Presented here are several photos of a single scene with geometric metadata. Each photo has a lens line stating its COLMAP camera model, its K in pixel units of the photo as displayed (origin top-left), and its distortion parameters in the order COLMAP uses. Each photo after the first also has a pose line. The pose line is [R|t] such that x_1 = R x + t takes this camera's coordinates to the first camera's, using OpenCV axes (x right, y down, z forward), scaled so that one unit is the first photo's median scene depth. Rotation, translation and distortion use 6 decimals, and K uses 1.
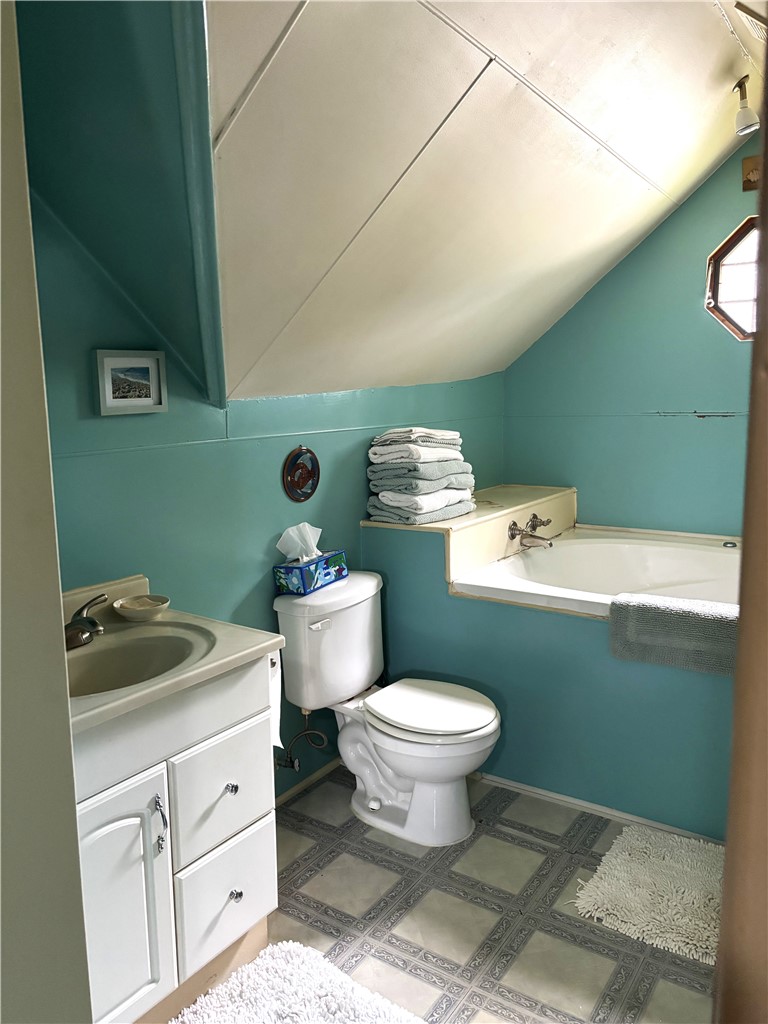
lens RADIAL K [[772.3, 0, 382.4], [0, 772.3, 505.7], [0, 0, 1]] dist [0.052303, -0.061140]
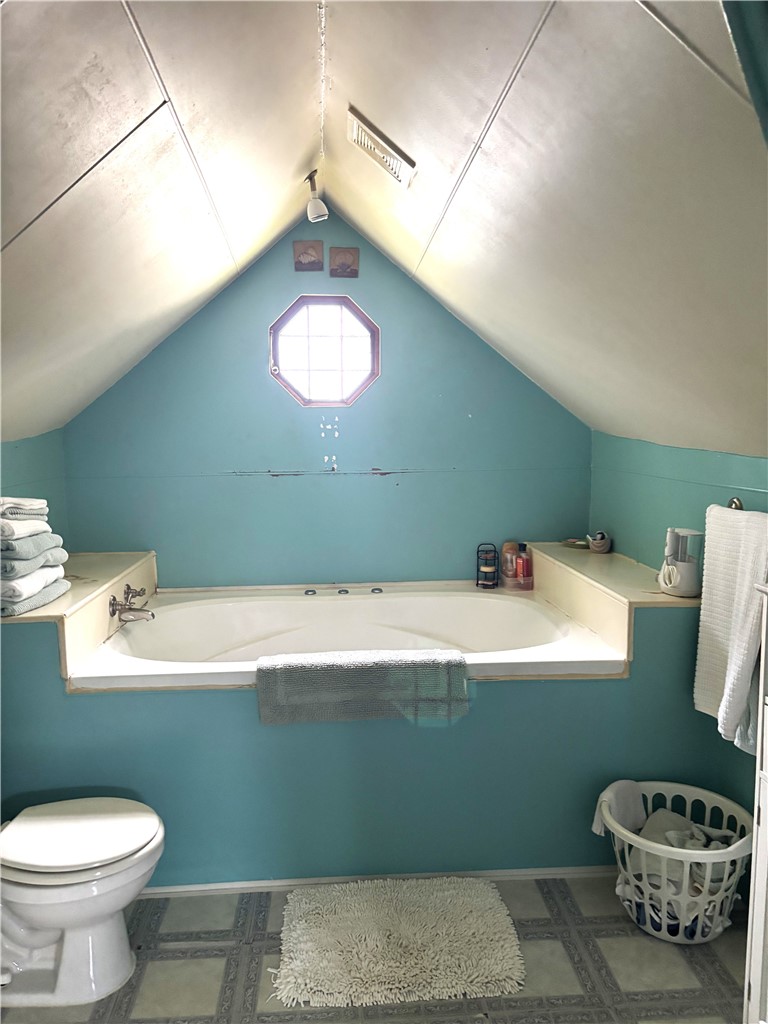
lens RADIAL K [[772.3, 0, 387.7], [0, 772.3, 515.8], [0, 0, 1]] dist [0.052303, -0.061140]
pose [[0.789685, -0.054387, 0.611096, -0.160174], [0.085385, 0.996112, -0.021684, -0.032646], [-0.607541, 0.069302, 0.791259, 0.105028]]
